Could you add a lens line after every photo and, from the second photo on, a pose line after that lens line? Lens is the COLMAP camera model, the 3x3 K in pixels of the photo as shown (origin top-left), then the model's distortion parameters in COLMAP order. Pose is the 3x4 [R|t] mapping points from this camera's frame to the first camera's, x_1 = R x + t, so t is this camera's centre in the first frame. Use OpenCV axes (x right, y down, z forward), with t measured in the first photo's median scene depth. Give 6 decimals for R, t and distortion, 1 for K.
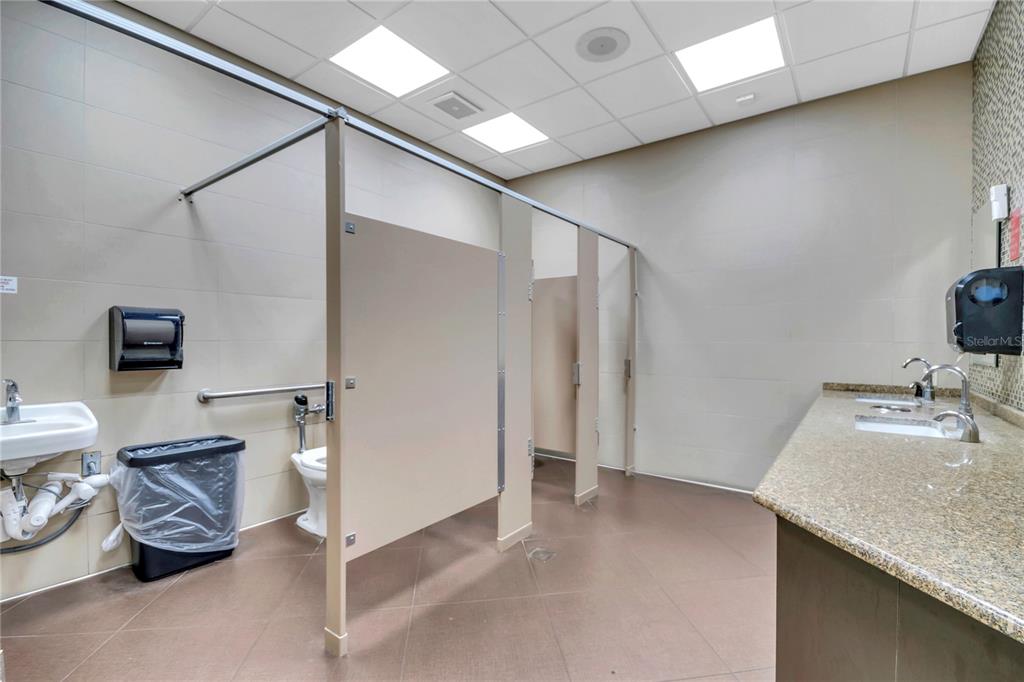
lens RADIAL K [[459.2, 0, 517.1], [0, 459.2, 339.1], [0, 0, 1]] dist [-0.003228, -0.000483]
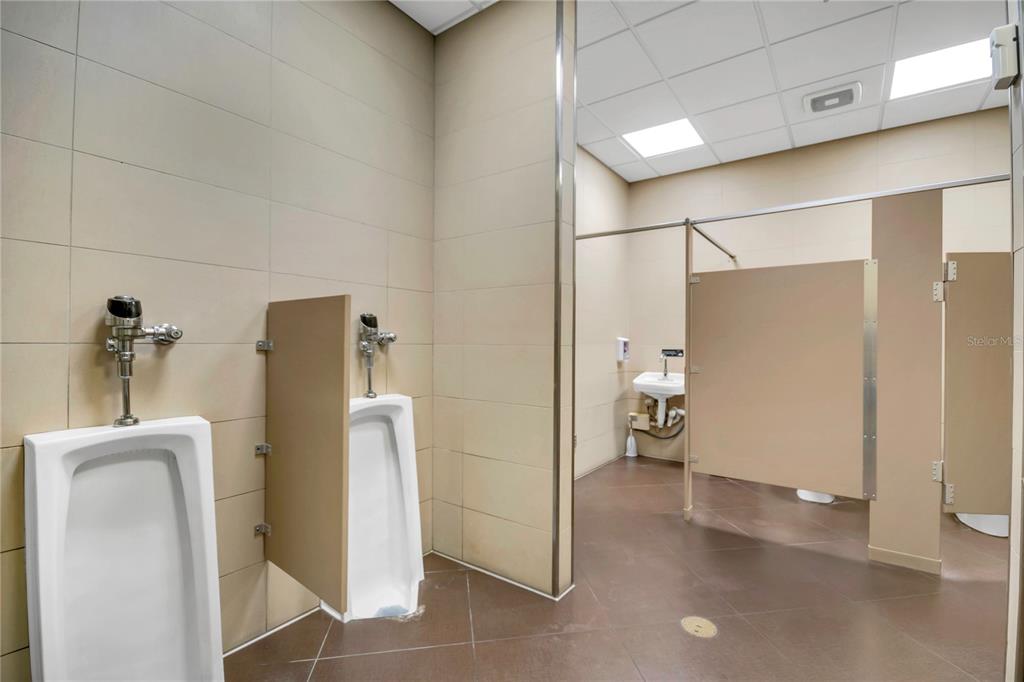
lens RADIAL K [[459.2, 0, 512.0], [0, 459.2, 342.3], [0, 0, 1]] dist [-0.003228, -0.000483]
pose [[0.999951, 0.006445, -0.007570, -0.339360], [-0.006320, 0.999845, 0.016422, -0.012845], [0.007675, -0.016373, 0.999836, -0.019124]]
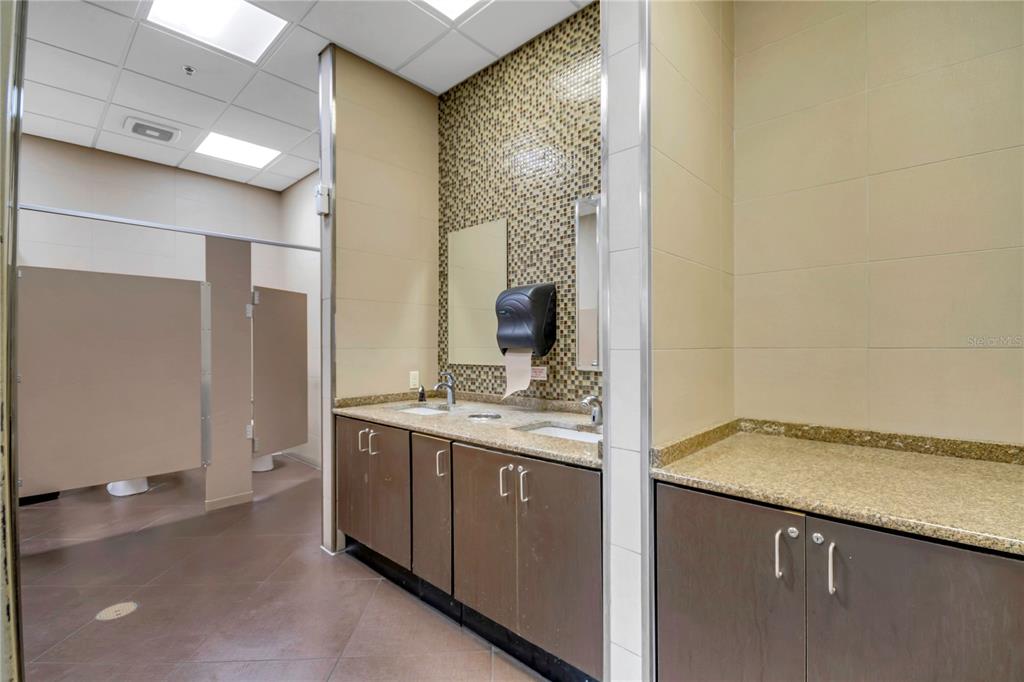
lens RADIAL K [[459.2, 0, 516.3], [0, 459.2, 343.6], [0, 0, 1]] dist [-0.003228, -0.000483]
pose [[0.144691, 0.004557, 0.989466, -0.576024], [-0.011759, 0.999927, -0.002886, -0.012544], [-0.989407, -0.011218, 0.144734, -0.054842]]
